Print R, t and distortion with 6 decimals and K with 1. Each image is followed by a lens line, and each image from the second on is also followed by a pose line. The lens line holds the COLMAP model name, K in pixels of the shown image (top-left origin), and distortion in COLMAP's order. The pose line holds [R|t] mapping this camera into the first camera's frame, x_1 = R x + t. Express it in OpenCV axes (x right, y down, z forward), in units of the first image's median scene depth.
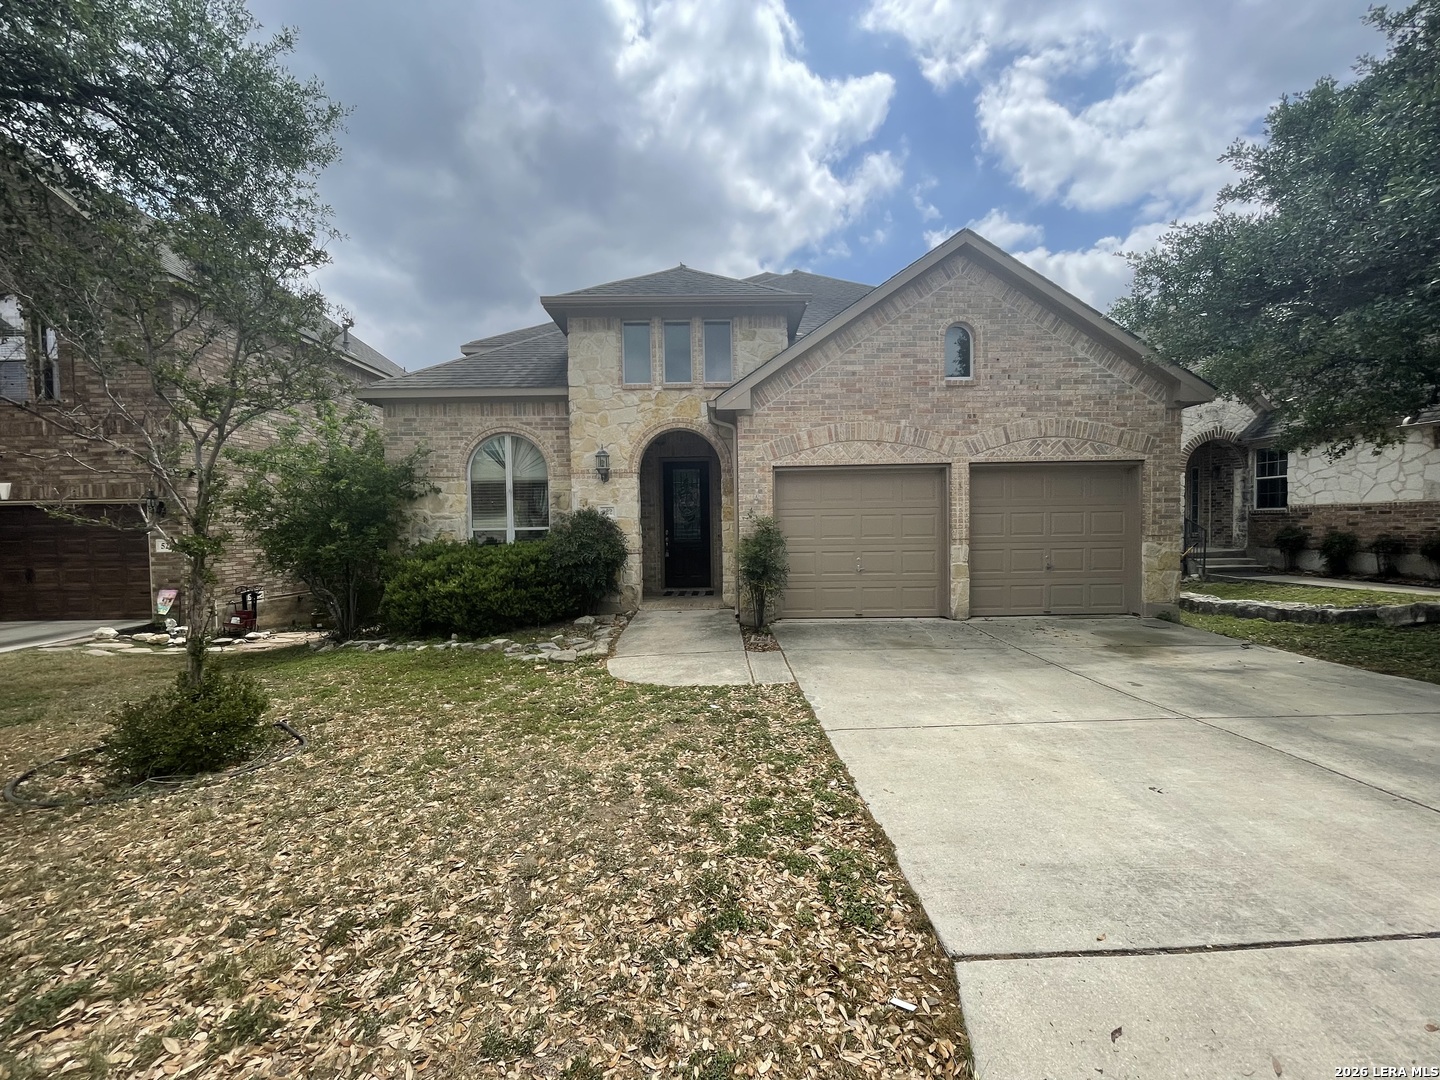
lens RADIAL K [[577.6, 0, 718.8], [0, 577.6, 541.3], [0, 0, 1]] dist [0.002761, -0.000287]
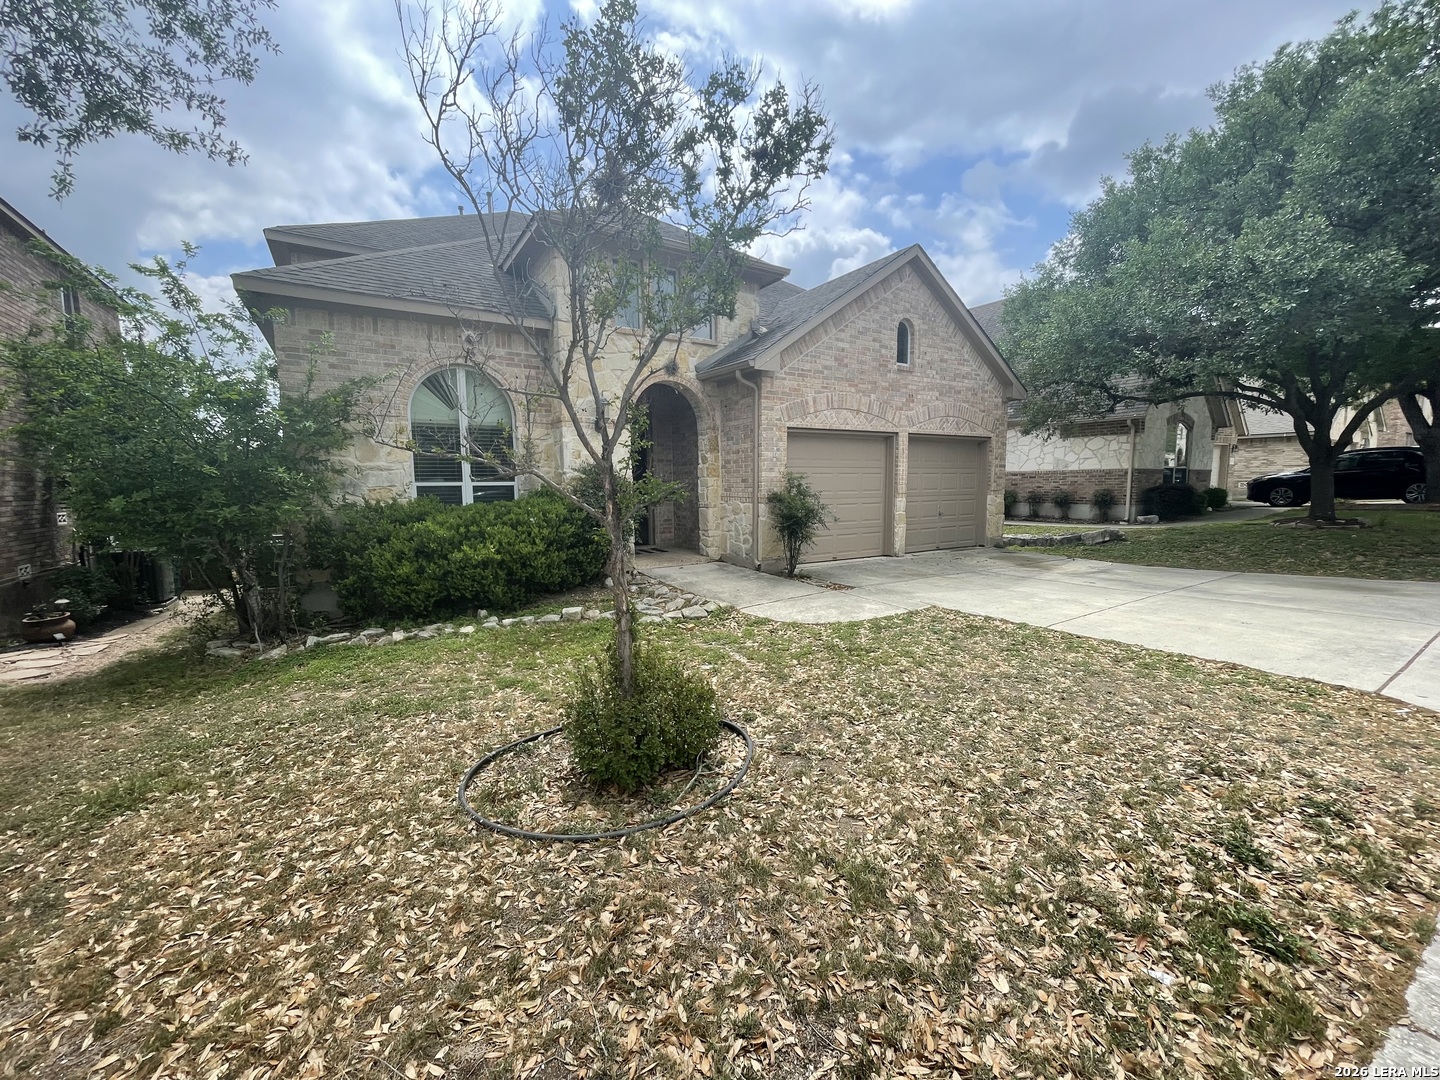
lens RADIAL K [[577.6, 0, 723.5], [0, 577.6, 540.2], [0, 0, 1]] dist [0.002761, -0.000287]
pose [[0.850961, -0.045023, 0.523295, -0.587596], [0.012509, 0.997774, 0.065504, 0.010925], [-0.525080, -0.049195, 0.849630, 0.122435]]
